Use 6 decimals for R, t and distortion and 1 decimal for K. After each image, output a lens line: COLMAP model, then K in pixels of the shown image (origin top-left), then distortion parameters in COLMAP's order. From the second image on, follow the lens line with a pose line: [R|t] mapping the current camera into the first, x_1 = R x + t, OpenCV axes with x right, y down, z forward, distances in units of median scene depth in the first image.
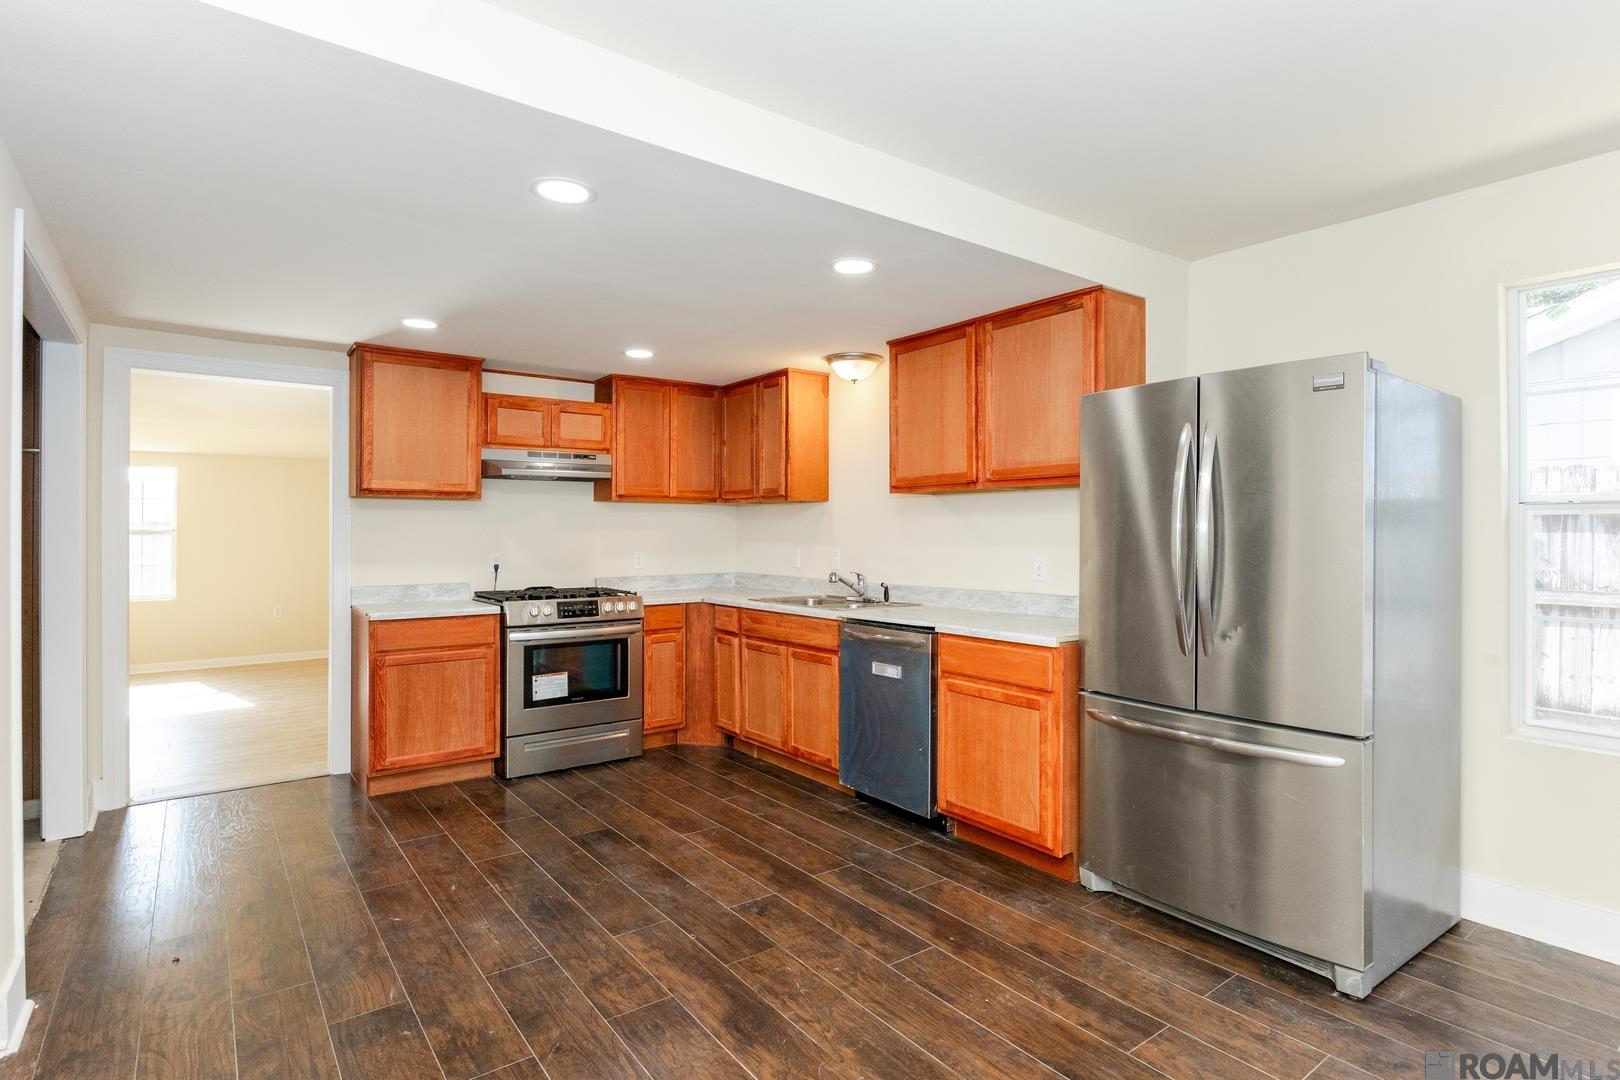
lens RADIAL K [[843.8, 0, 812.1], [0, 843.8, 532.2], [0, 0, 1]] dist [-0.023716, -0.000036]
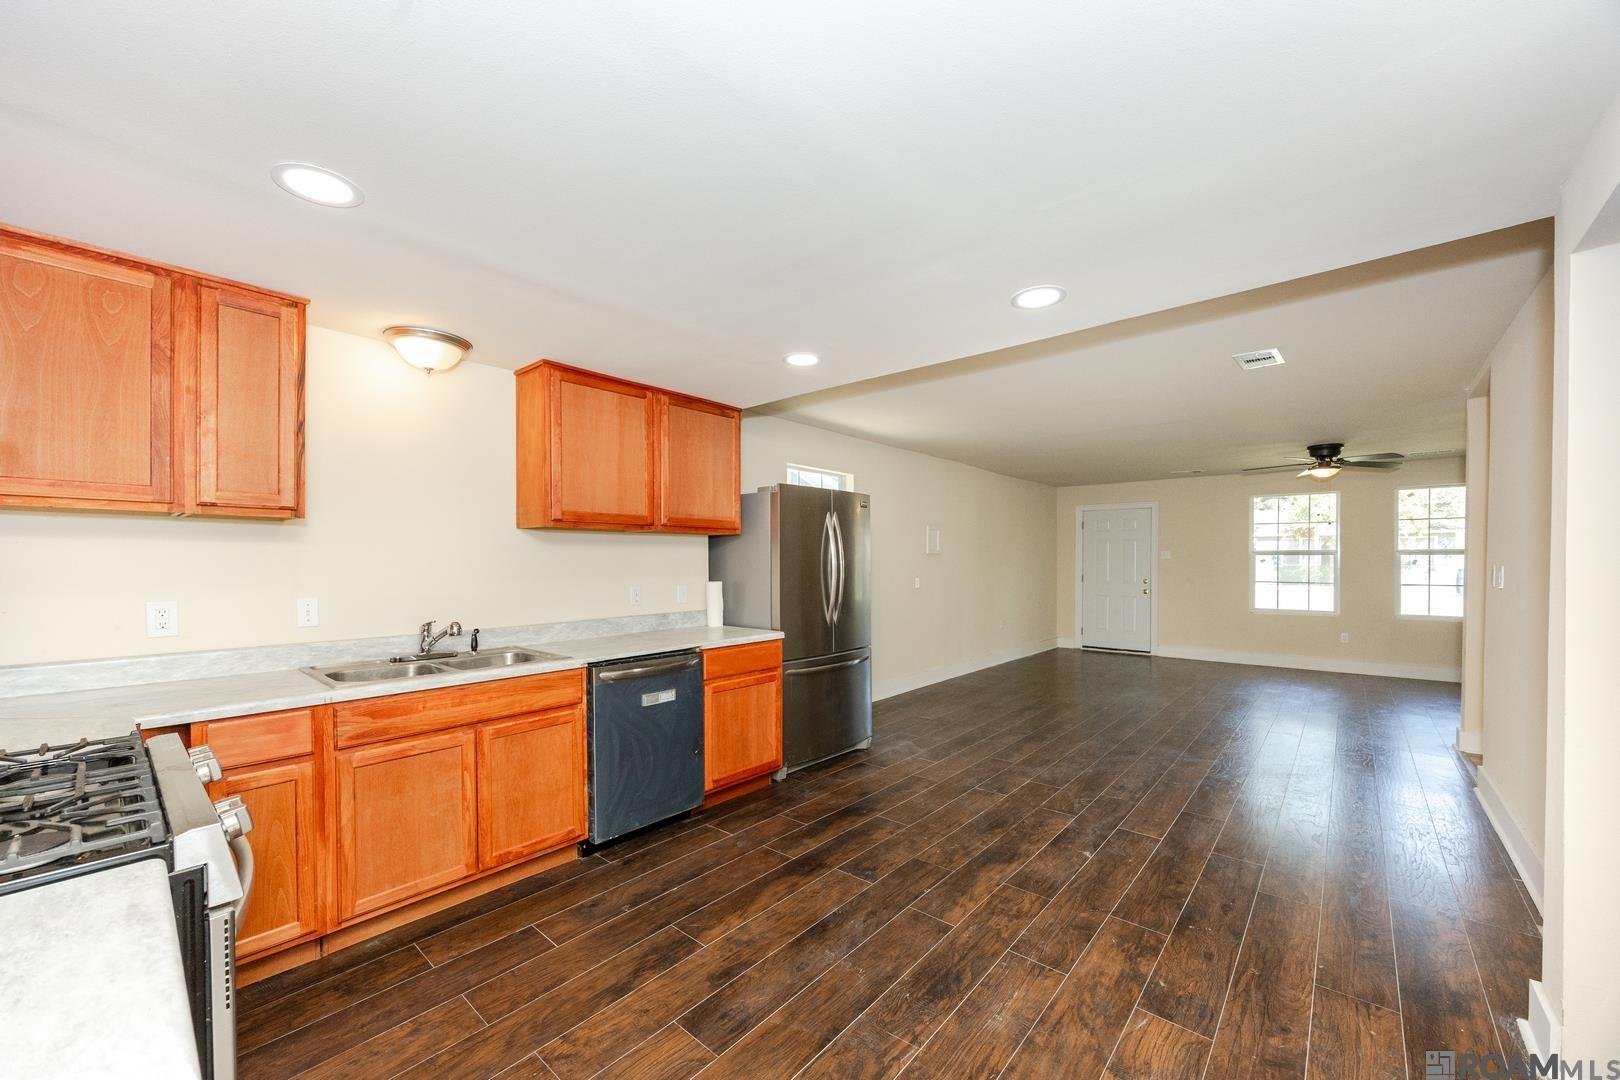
lens RADIAL K [[634.7, 0, 811.0], [0, 634.7, 566.4], [0, 0, 1]] dist [-0.009833, 0.000096]
pose [[-0.227767, -0.011315, 0.973650, -0.841043], [0.001931, 0.999925, 0.012072, -0.012964], [-0.973714, 0.004630, -0.227728, 1.138723]]
